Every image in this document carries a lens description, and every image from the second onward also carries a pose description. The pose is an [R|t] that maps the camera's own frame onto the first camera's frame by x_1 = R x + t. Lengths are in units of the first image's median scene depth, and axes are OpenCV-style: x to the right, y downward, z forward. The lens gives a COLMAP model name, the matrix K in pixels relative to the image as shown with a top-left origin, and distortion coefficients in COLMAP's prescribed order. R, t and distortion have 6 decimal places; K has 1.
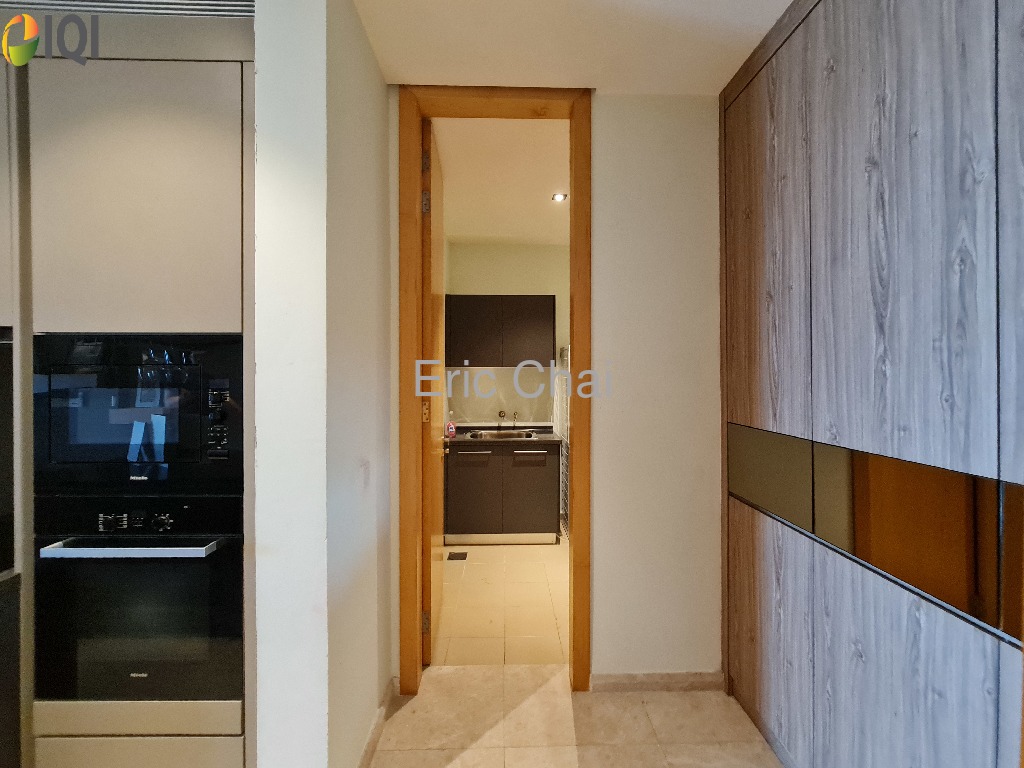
lens RADIAL K [[418.8, 0, 512.6], [0, 418.8, 374.3], [0, 0, 1]] dist [-0.001489, 0.000470]
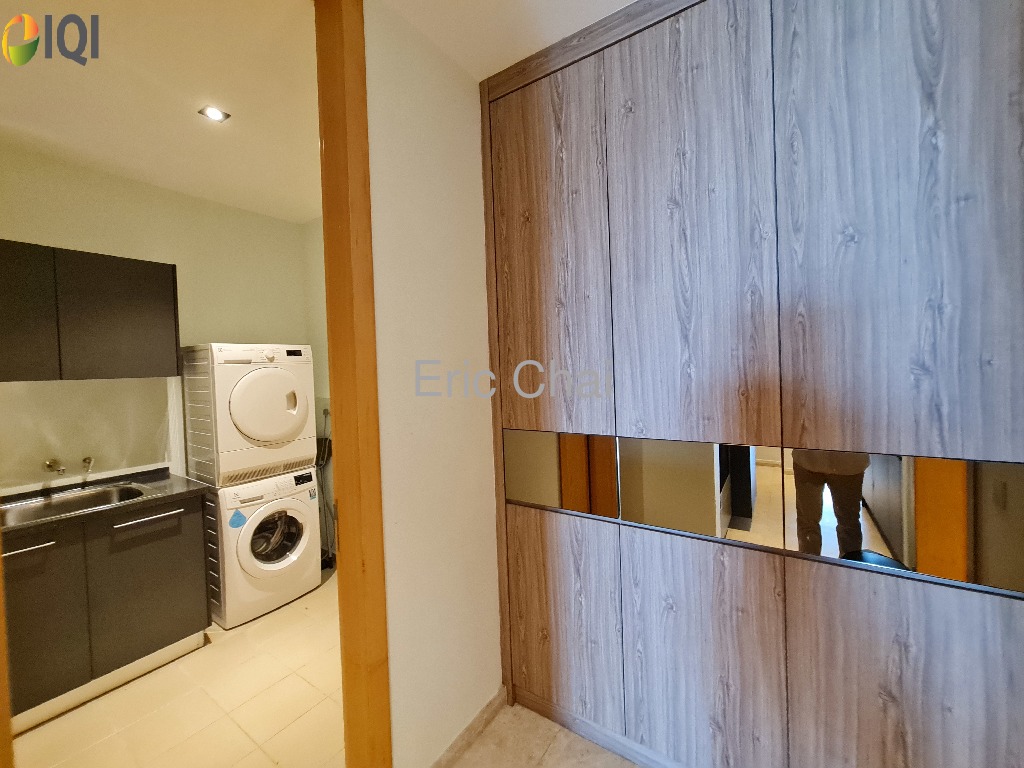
lens RADIAL K [[418.8, 0, 512.6], [0, 418.8, 374.3], [0, 0, 1]] dist [-0.001489, 0.000470]
pose [[0.579682, -0.034125, 0.814128, -0.365449], [0.034859, 0.999247, 0.017064, -0.037460], [-0.814097, 0.018488, 0.580435, 0.594309]]
